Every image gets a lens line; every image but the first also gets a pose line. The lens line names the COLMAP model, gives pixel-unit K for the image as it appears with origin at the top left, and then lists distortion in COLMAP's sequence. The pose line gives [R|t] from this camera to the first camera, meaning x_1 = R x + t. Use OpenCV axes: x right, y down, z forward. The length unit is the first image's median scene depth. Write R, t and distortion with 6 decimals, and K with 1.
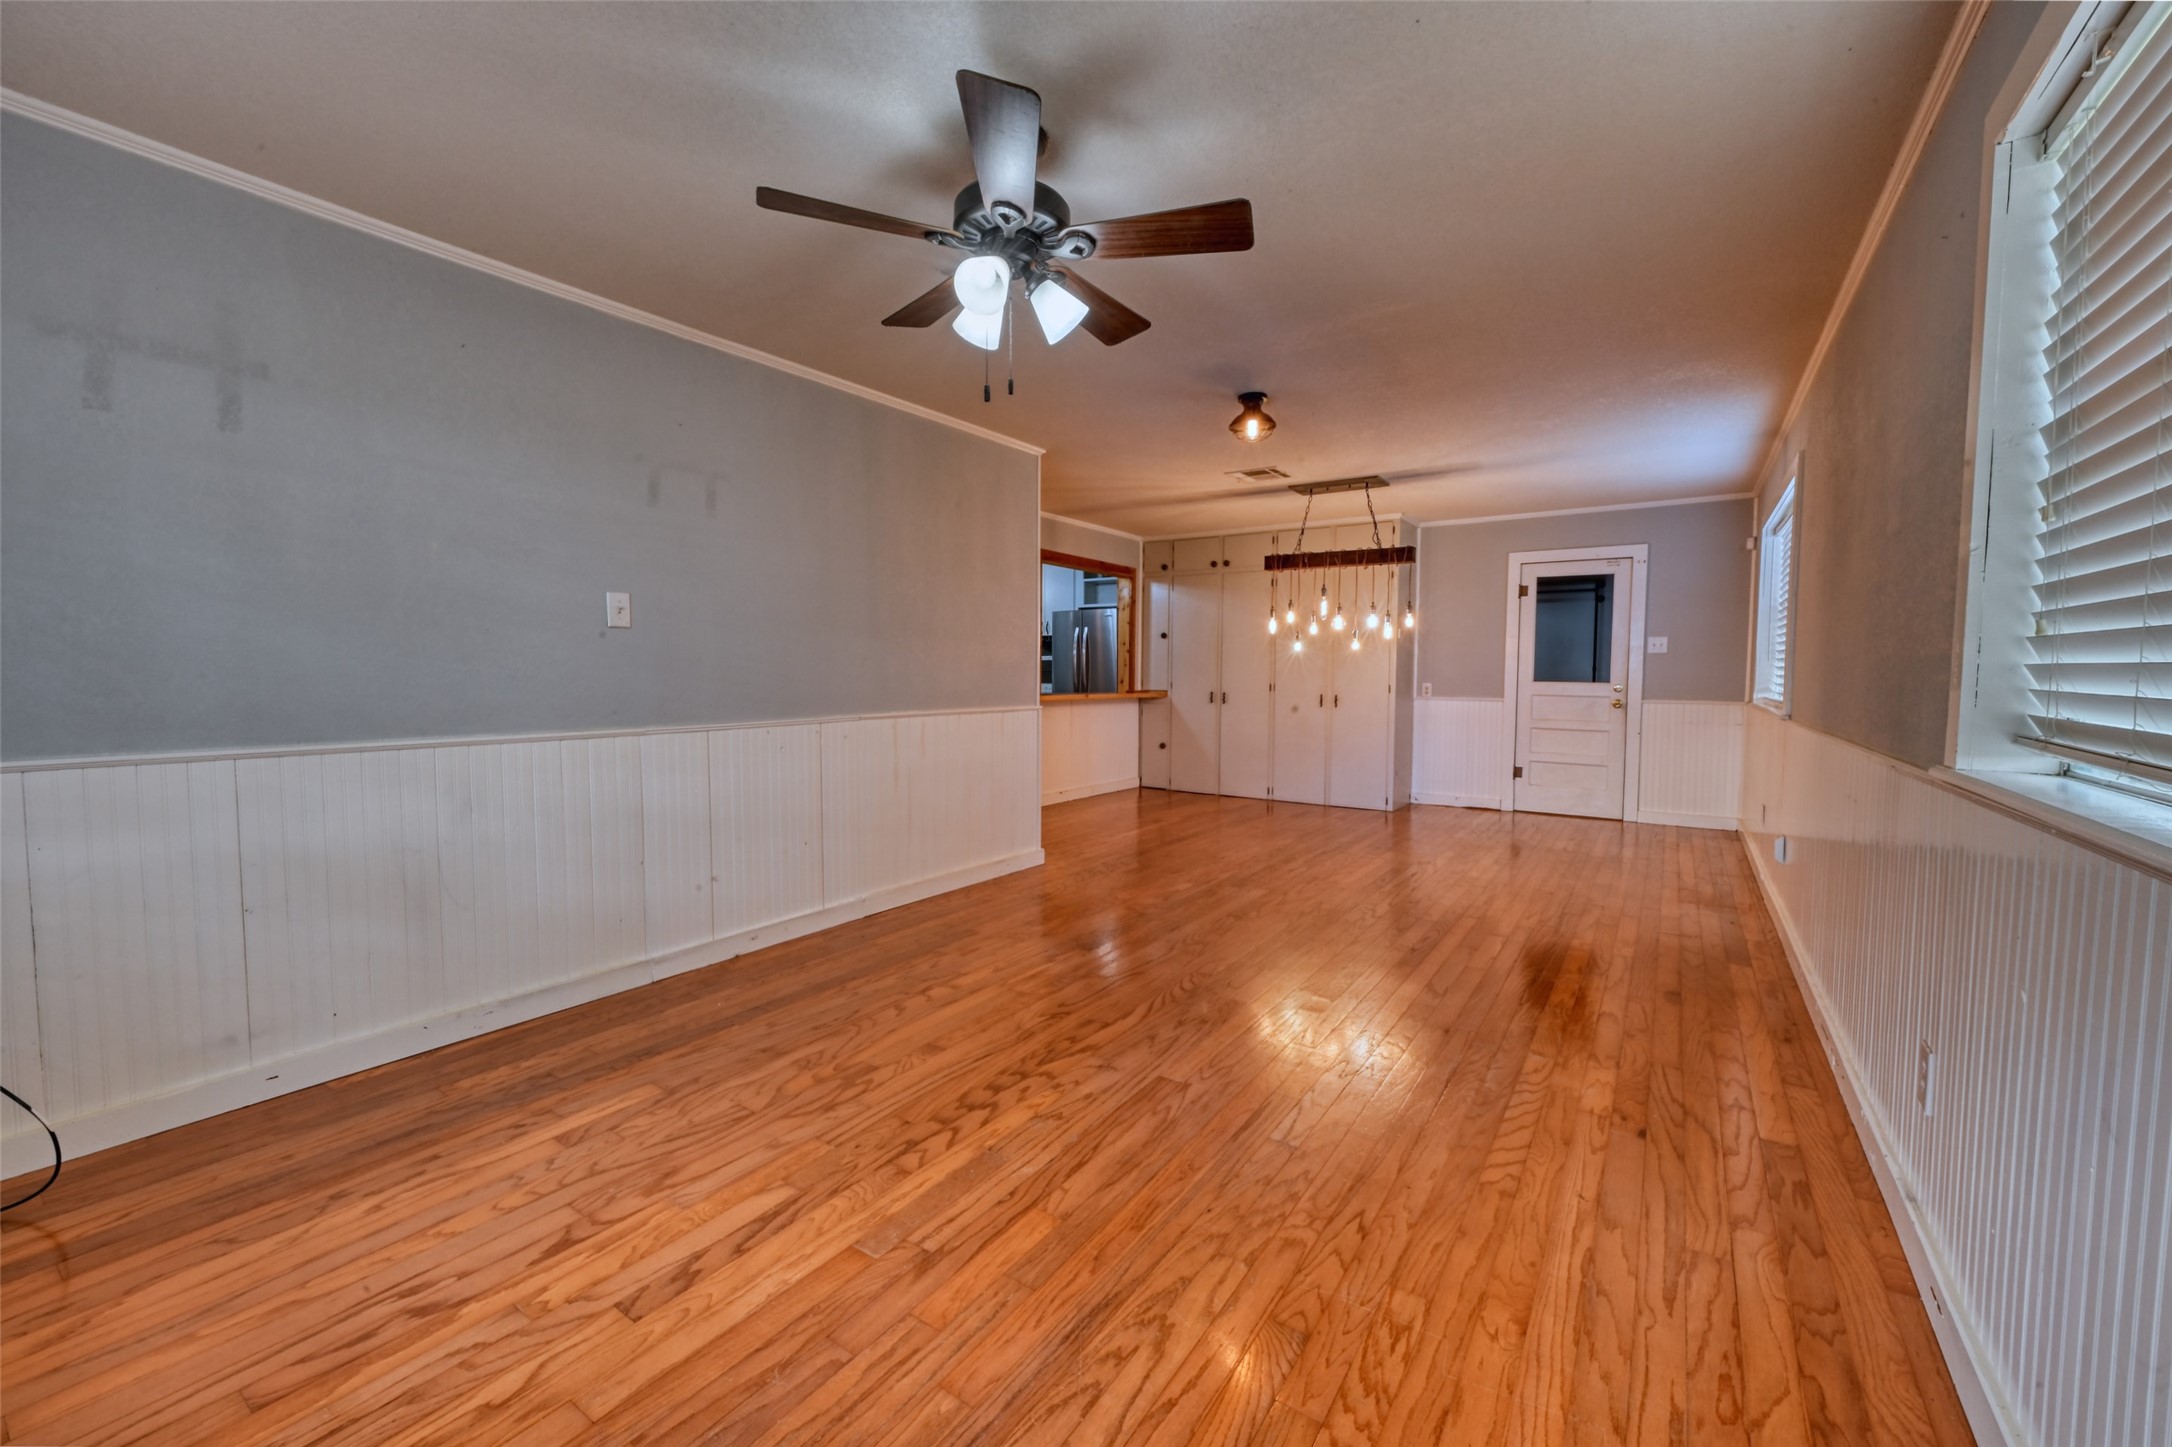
lens RADIAL K [[868.5, 0, 1082.7], [0, 868.5, 715.5], [0, 0, 1]] dist [0.001823, -0.000531]
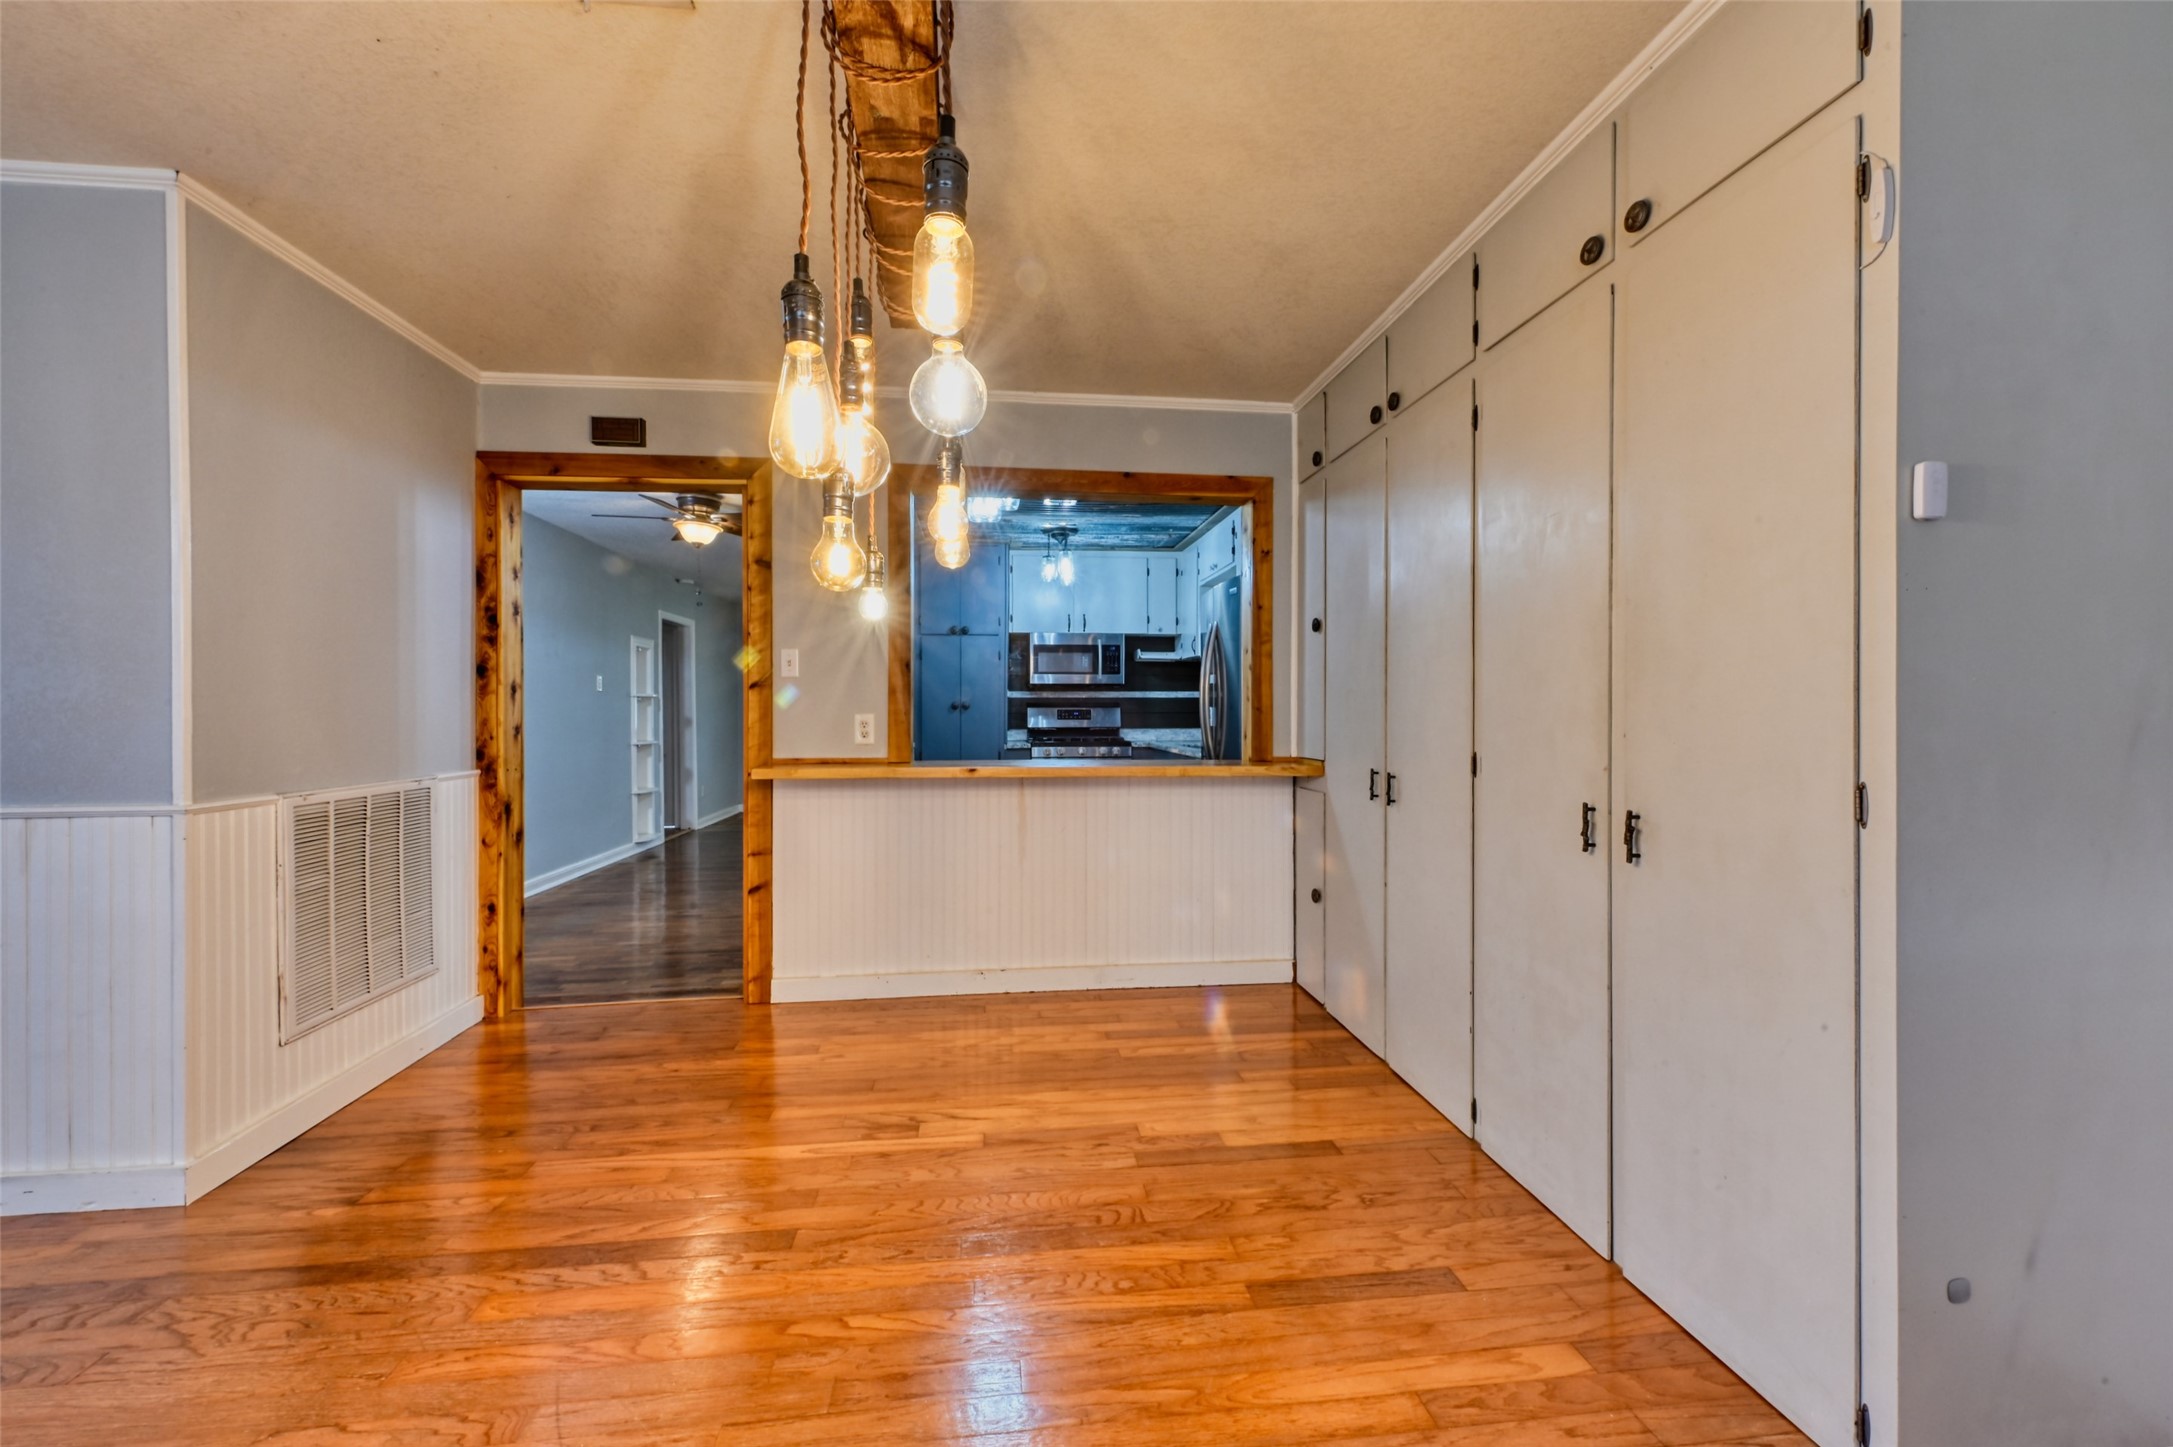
lens RADIAL K [[868.9, 0, 1083.2], [0, 868.9, 715.5], [0, 0, 1]] dist [0.001823, -0.000531]
pose [[0.656206, -0.009335, -0.754524, 0.358546], [-0.029505, 0.998841, -0.038018, -0.033753], [0.754005, 0.047210, 0.655170, 0.713732]]
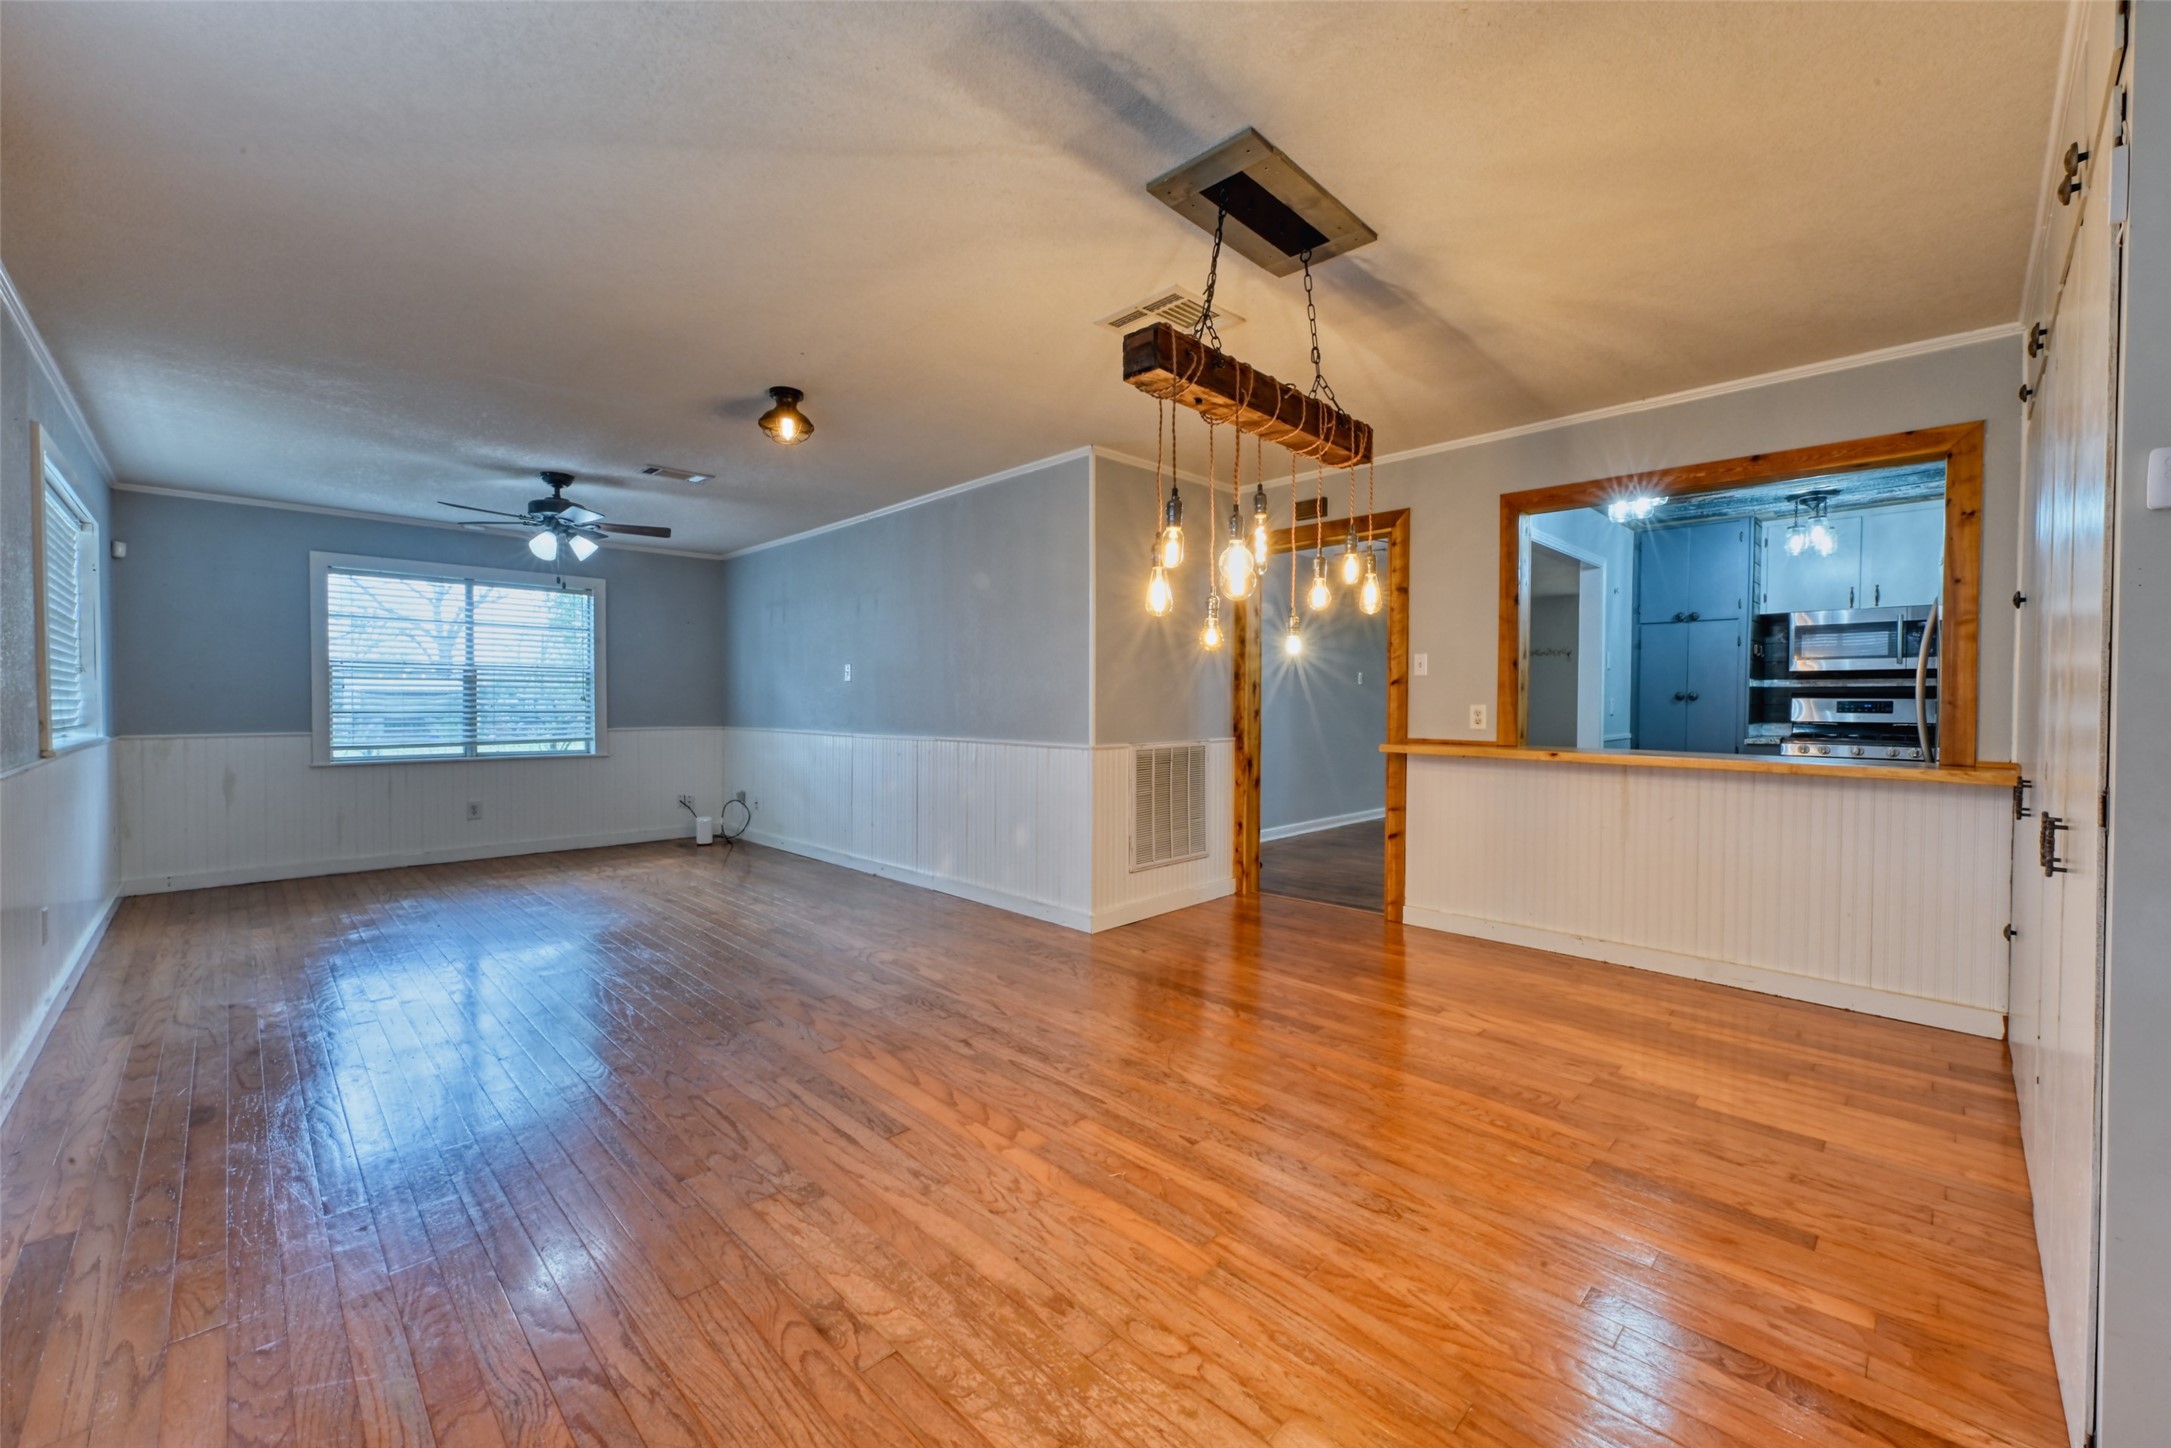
lens RADIAL K [[868.1, 0, 1082.2], [0, 868.1, 716.0], [0, 0, 1]] dist [0.001823, -0.000531]
pose [[-0.197079, 0.007385, -0.980360, 0.532223], [-0.055298, 0.998296, 0.018636, -0.037553], [0.978827, 0.057885, -0.196335, 0.786487]]
